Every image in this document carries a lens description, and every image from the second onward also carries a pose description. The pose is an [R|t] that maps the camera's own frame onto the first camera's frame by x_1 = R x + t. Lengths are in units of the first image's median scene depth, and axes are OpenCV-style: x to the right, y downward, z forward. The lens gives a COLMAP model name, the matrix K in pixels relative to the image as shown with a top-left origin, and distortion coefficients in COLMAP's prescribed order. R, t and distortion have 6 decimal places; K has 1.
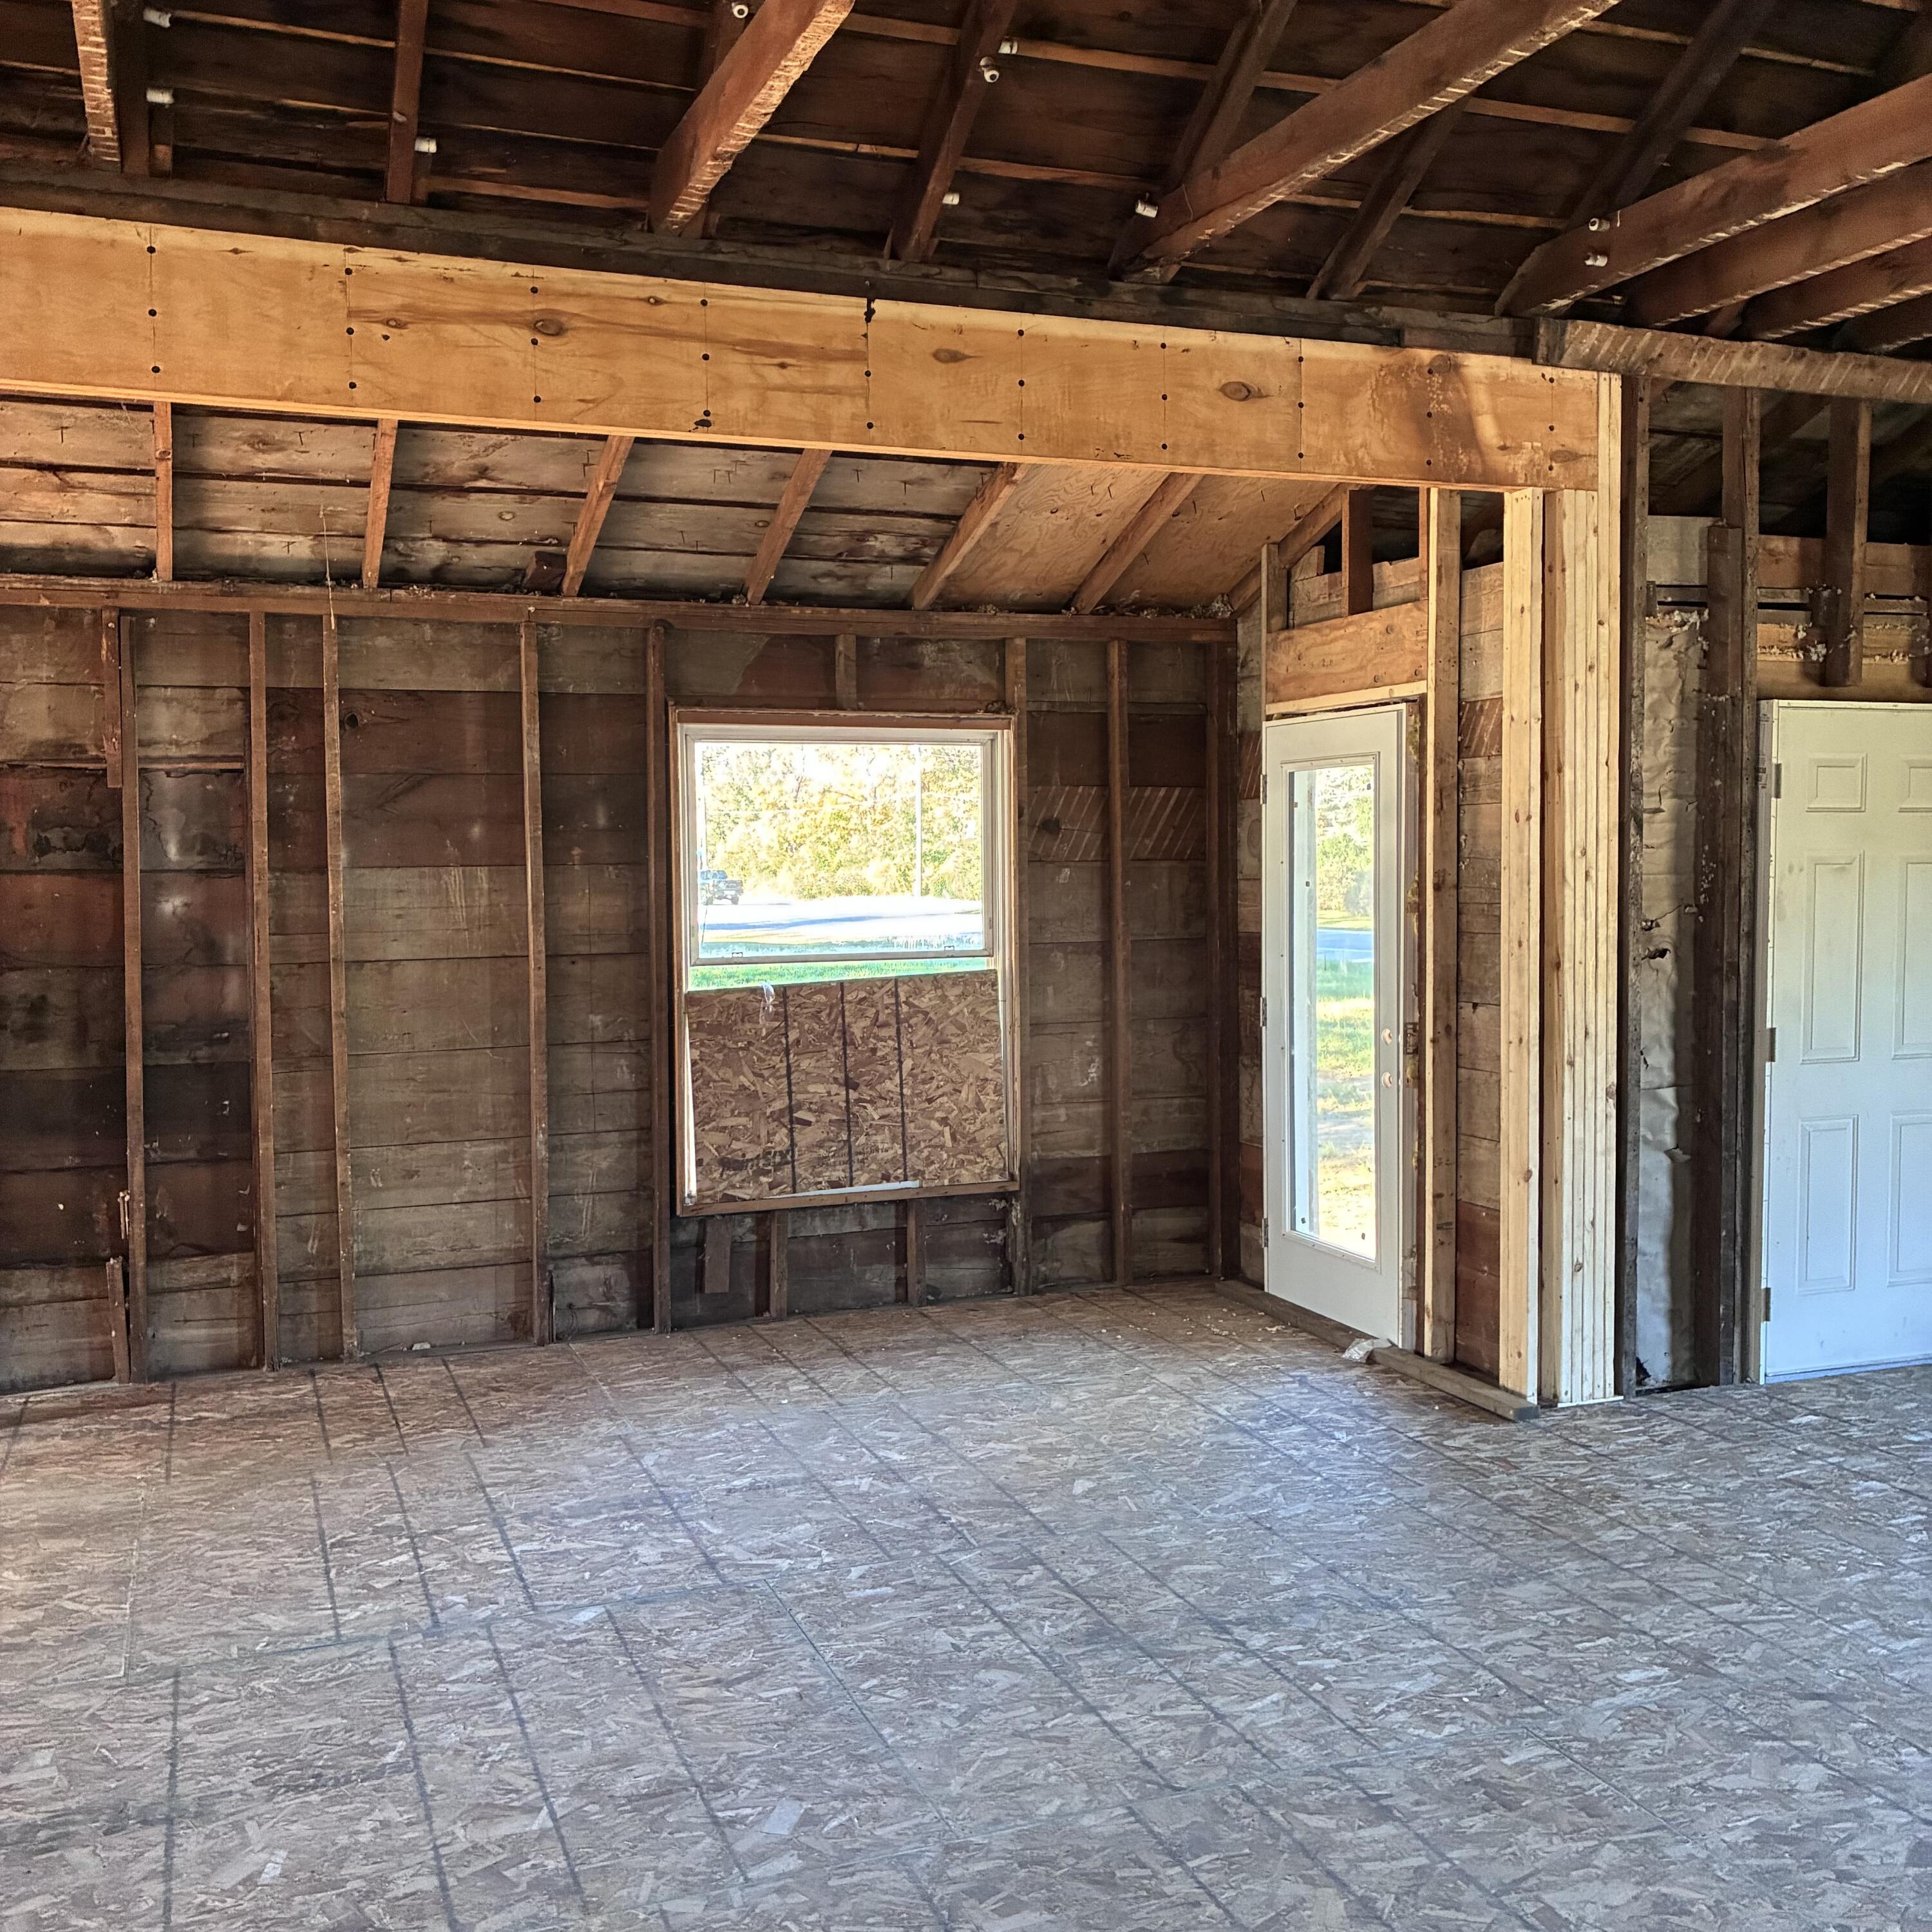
lens RADIAL K [[1945.7, 0, 945.8], [0, 1945.7, 951.4], [0, 0, 1]] dist [0.020096, 0.000000]
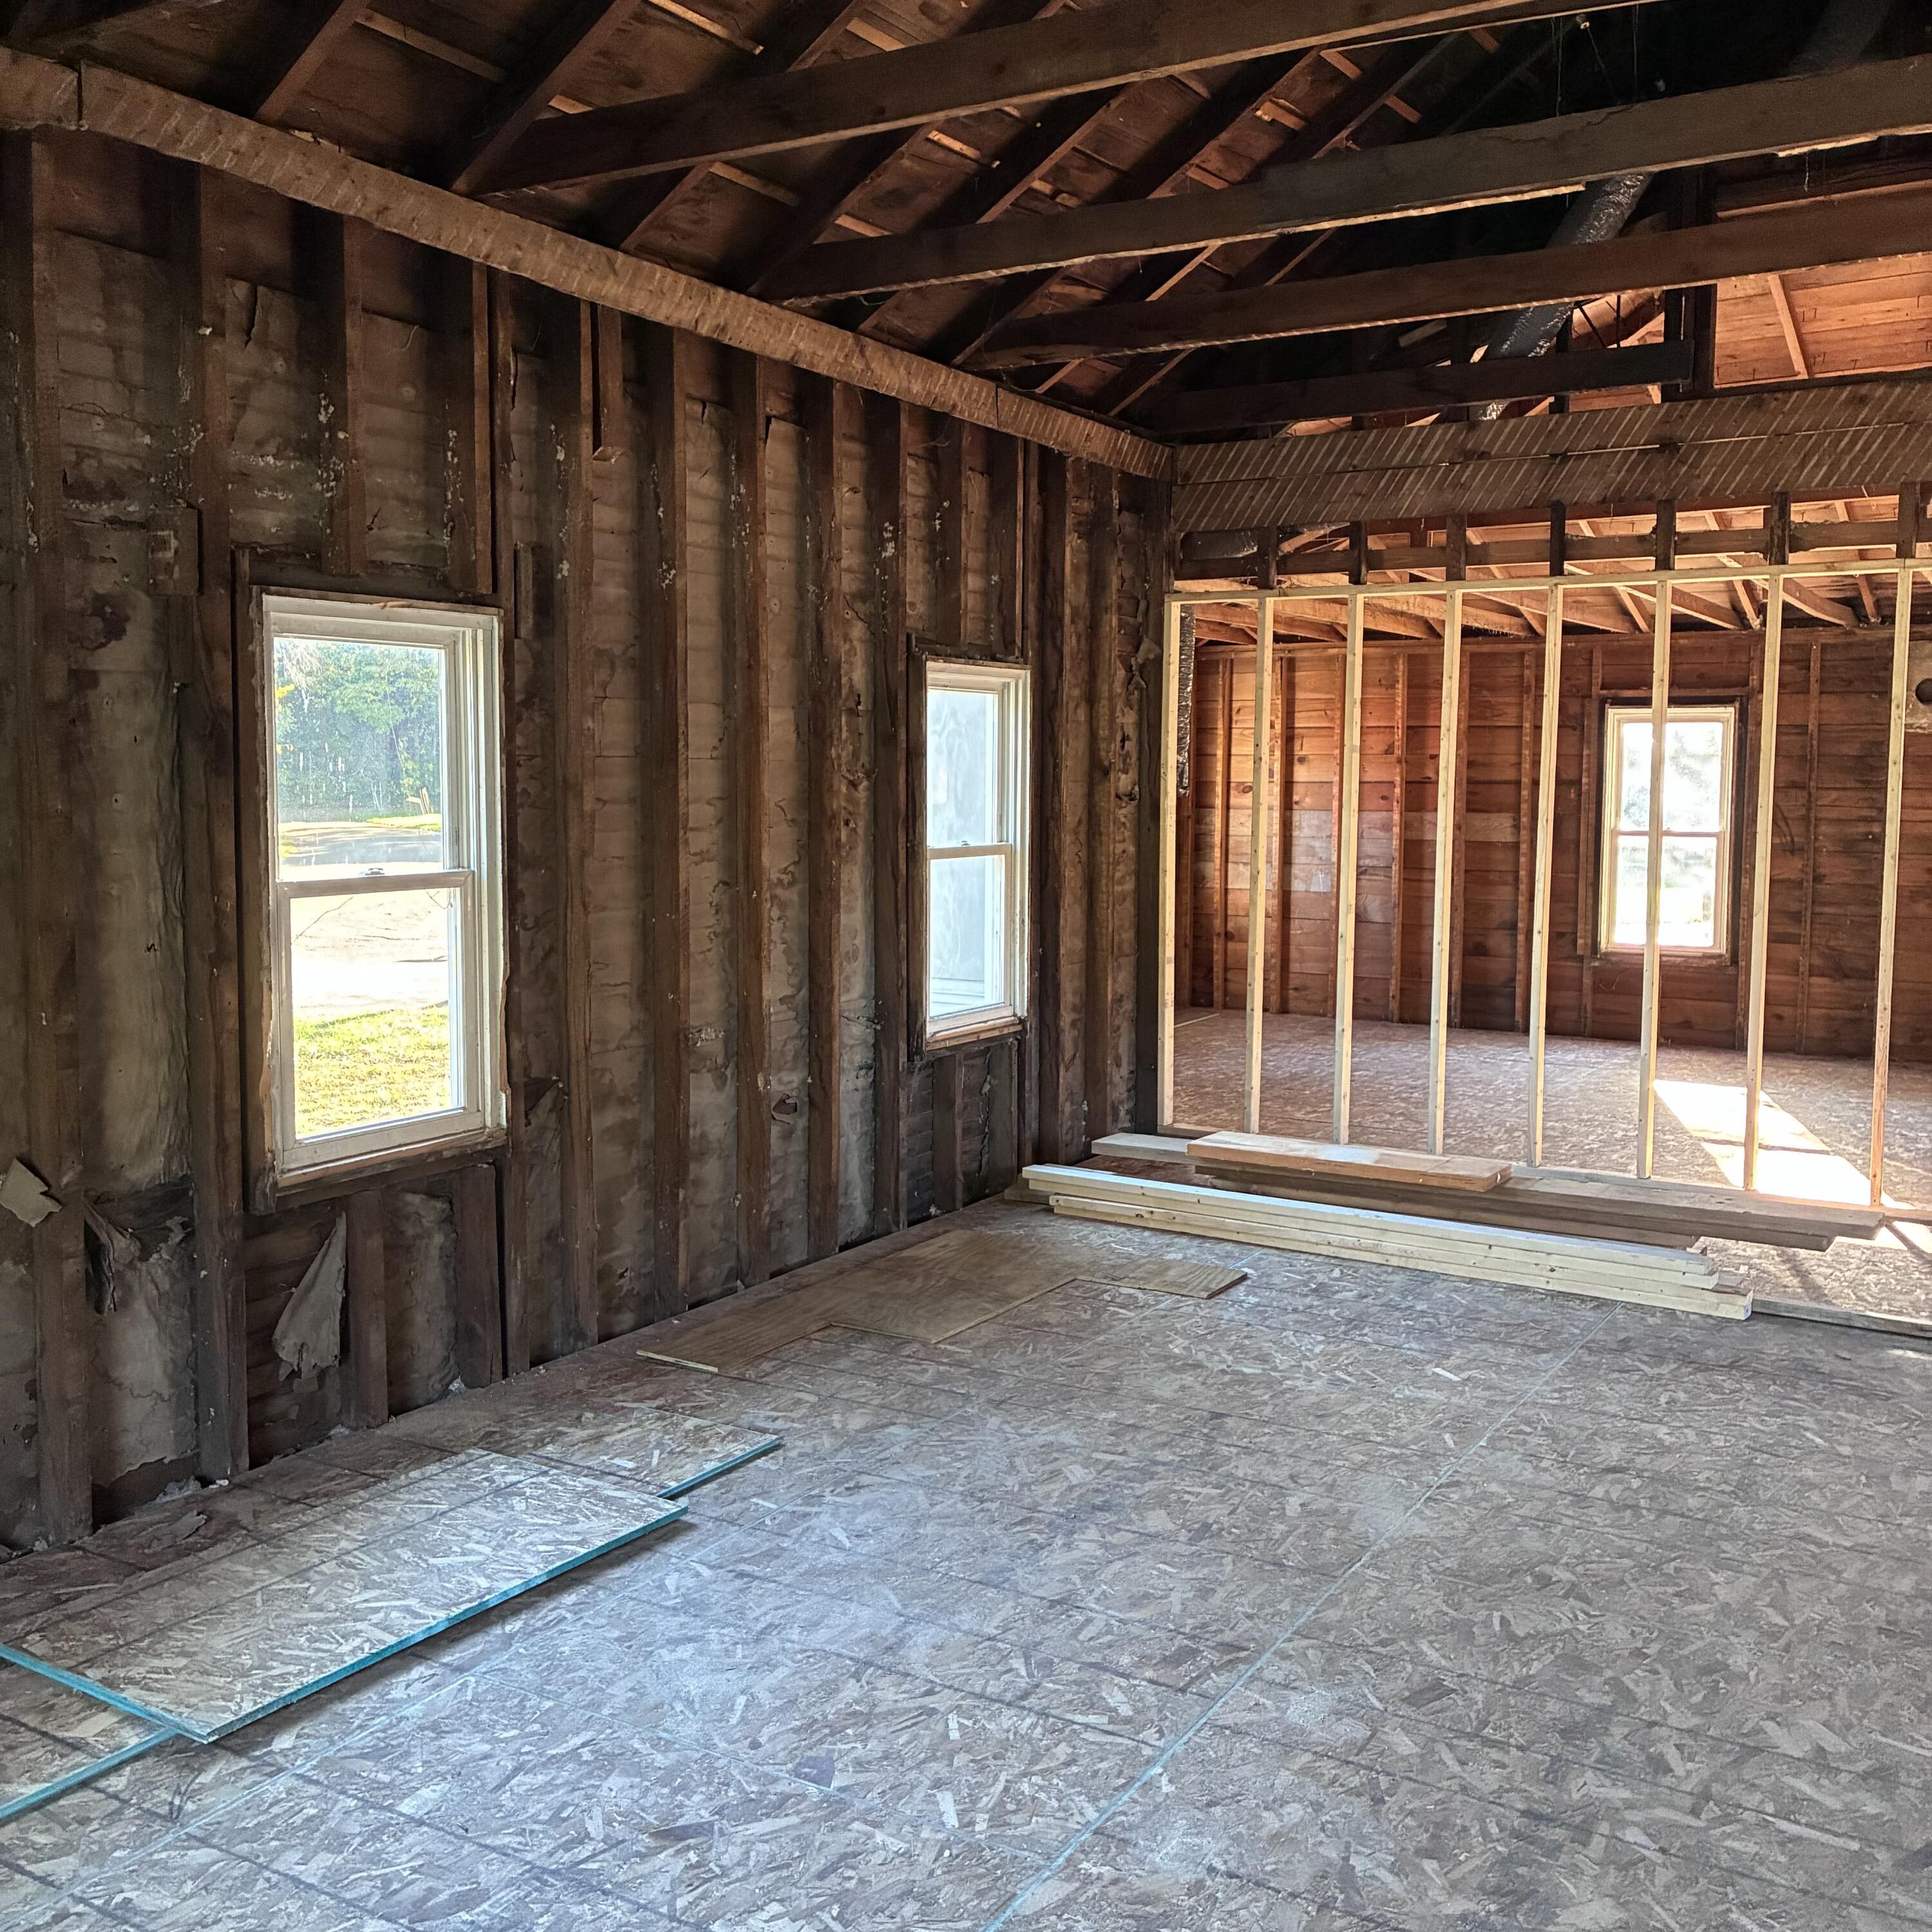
lens RADIAL K [[1945.7, 0, 960.6], [0, 1945.7, 960.1], [0, 0, 1]] dist [0.020096, 0.000000]
pose [[-0.787064, 0.065582, -0.613376, 0.799981], [-0.029569, 0.989179, 0.143704, -0.052689], [0.616163, 0.131241, -0.776607, 0.872840]]
